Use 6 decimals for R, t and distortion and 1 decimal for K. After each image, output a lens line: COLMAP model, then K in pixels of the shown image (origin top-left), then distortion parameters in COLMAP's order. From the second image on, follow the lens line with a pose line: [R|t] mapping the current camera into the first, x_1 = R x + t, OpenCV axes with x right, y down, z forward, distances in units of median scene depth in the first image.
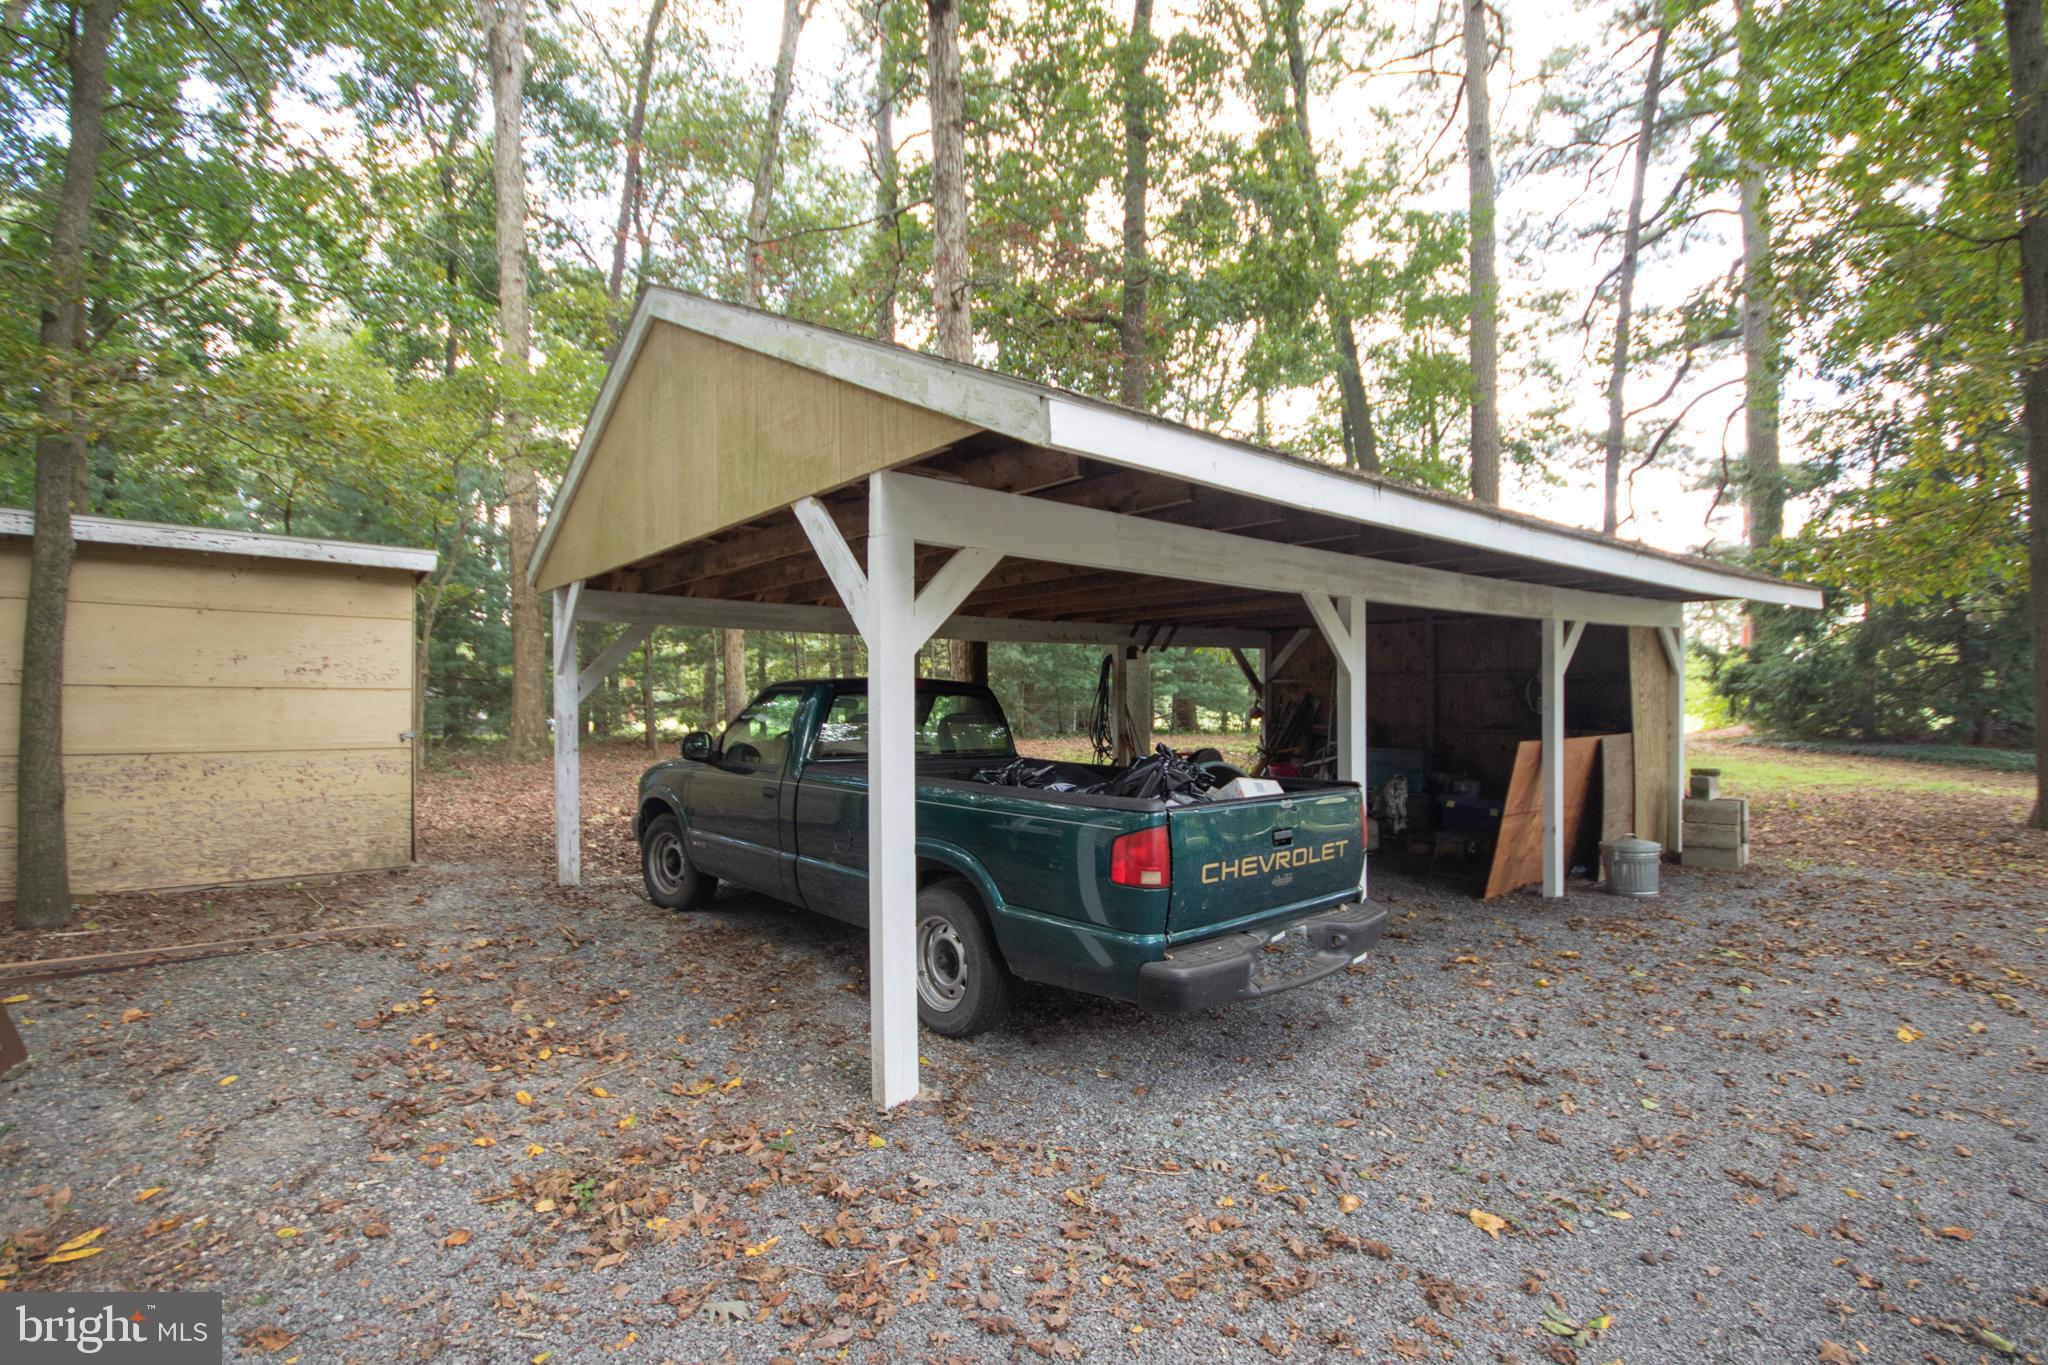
lens RADIAL K [[926.7, 0, 1025.8], [0, 926.7, 701.9], [0, 0, 1]] dist [-0.018204, -0.007735]
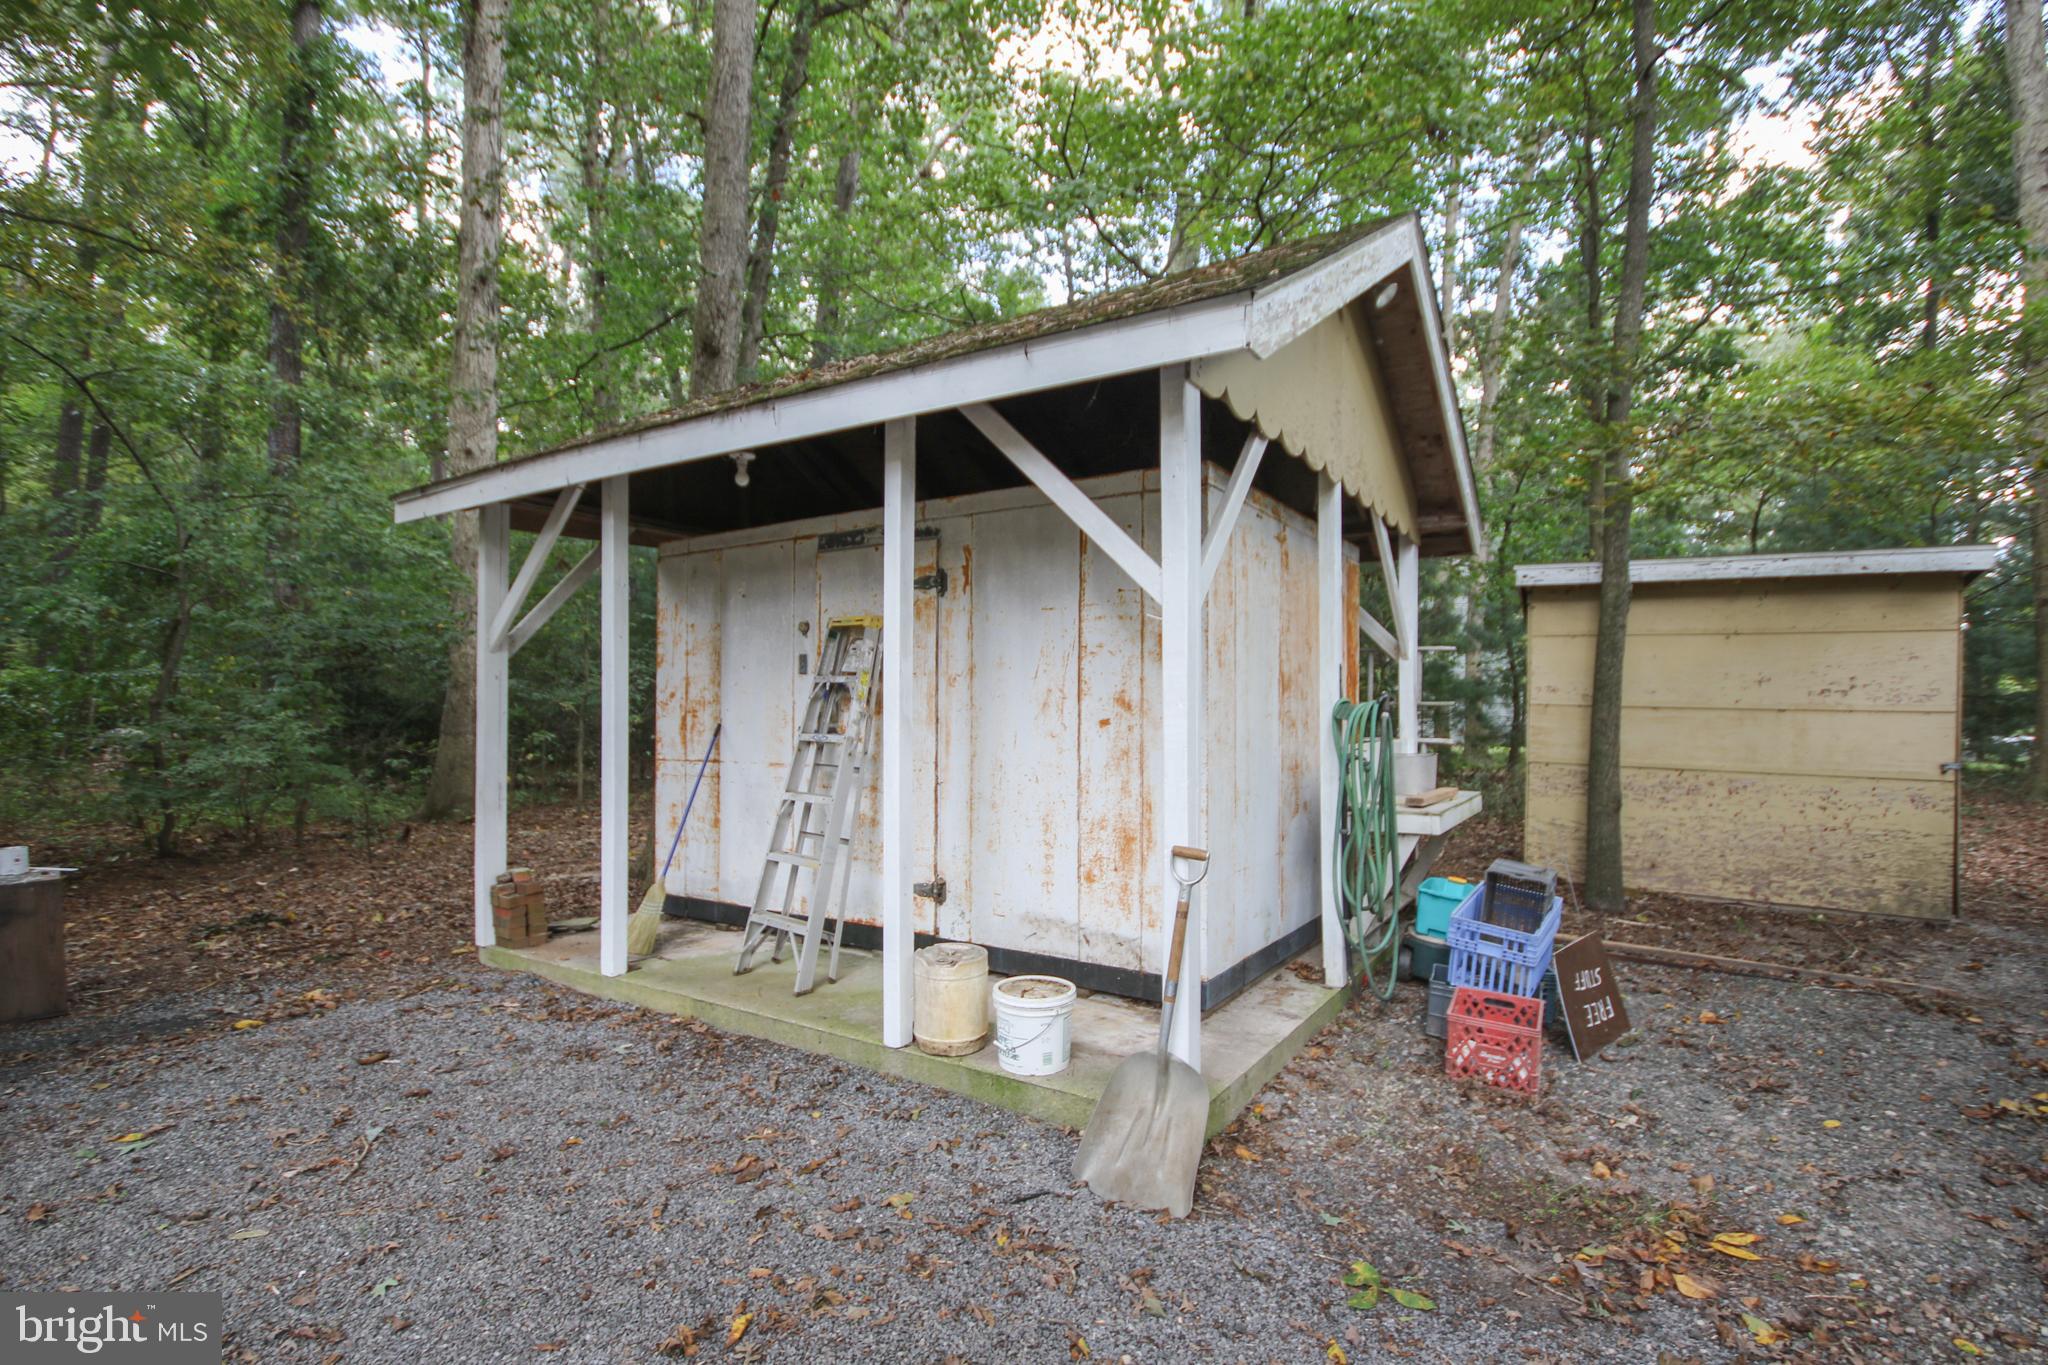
lens RADIAL K [[926.7, 0, 1025.8], [0, 926.7, 701.9], [0, 0, 1]] dist [-0.018204, -0.007735]
pose [[0.243792, 0.000489, -0.969827, -0.096826], [-0.016684, 0.999854, -0.003690, -0.008267], [0.969684, 0.017080, 0.243765, -0.046458]]
